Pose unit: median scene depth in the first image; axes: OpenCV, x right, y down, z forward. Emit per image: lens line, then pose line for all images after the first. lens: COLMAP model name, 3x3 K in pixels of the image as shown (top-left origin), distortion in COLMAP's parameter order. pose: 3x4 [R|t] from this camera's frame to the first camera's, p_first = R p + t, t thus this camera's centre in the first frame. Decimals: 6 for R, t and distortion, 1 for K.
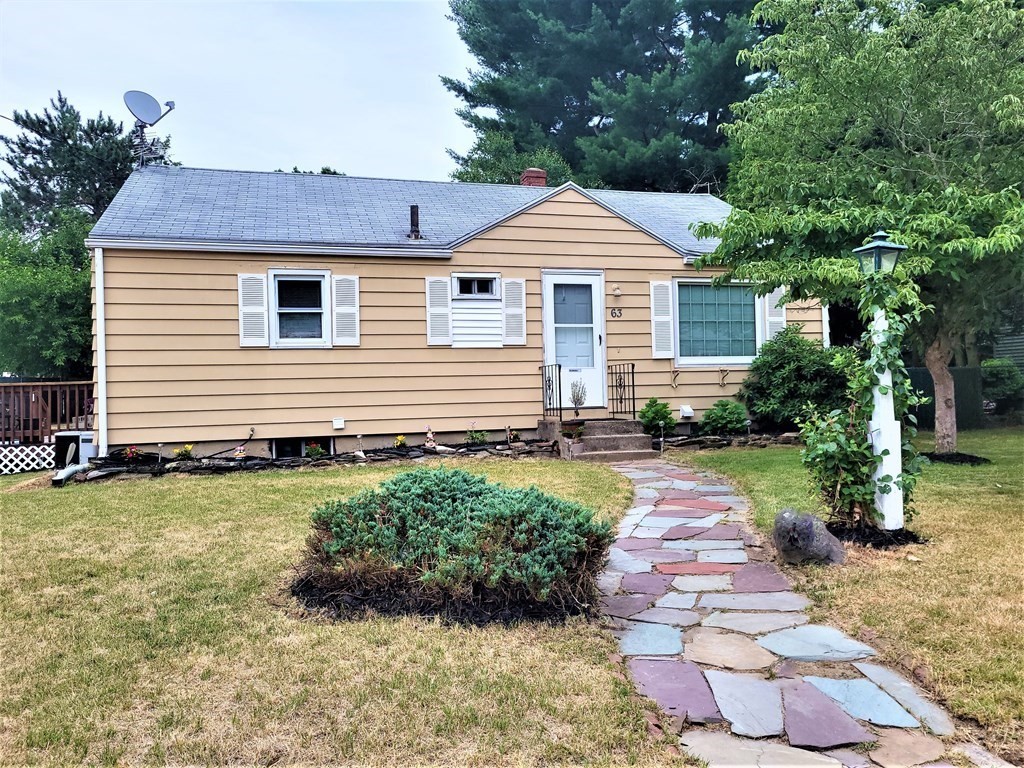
lens RADIAL K [[796.1, 0, 512.3], [0, 796.1, 384.3], [0, 0, 1]] dist [0.004776, -0.002506]
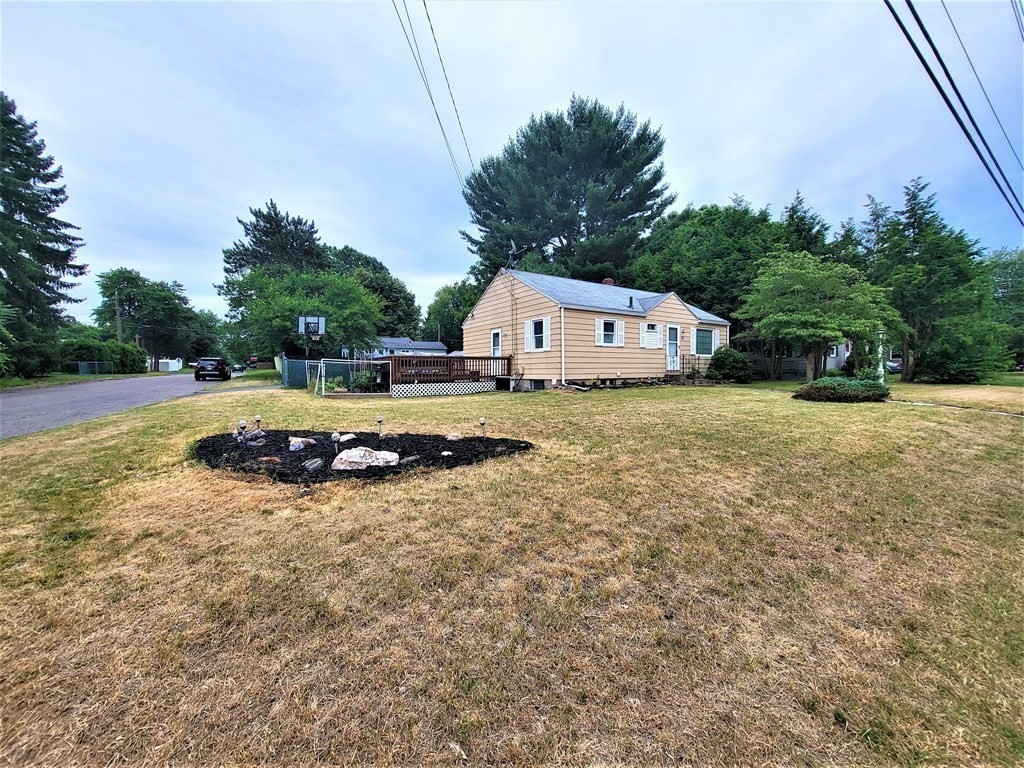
lens RADIAL K [[402.9, 0, 510.5], [0, 402.9, 381.0], [0, 0, 1]] dist [-0.002592, -0.000194]
pose [[0.955215, 0.013059, 0.295626, -0.946784], [-0.024617, 0.999070, 0.035408, 0.030927], [-0.294888, -0.041099, 0.954647, -0.235275]]
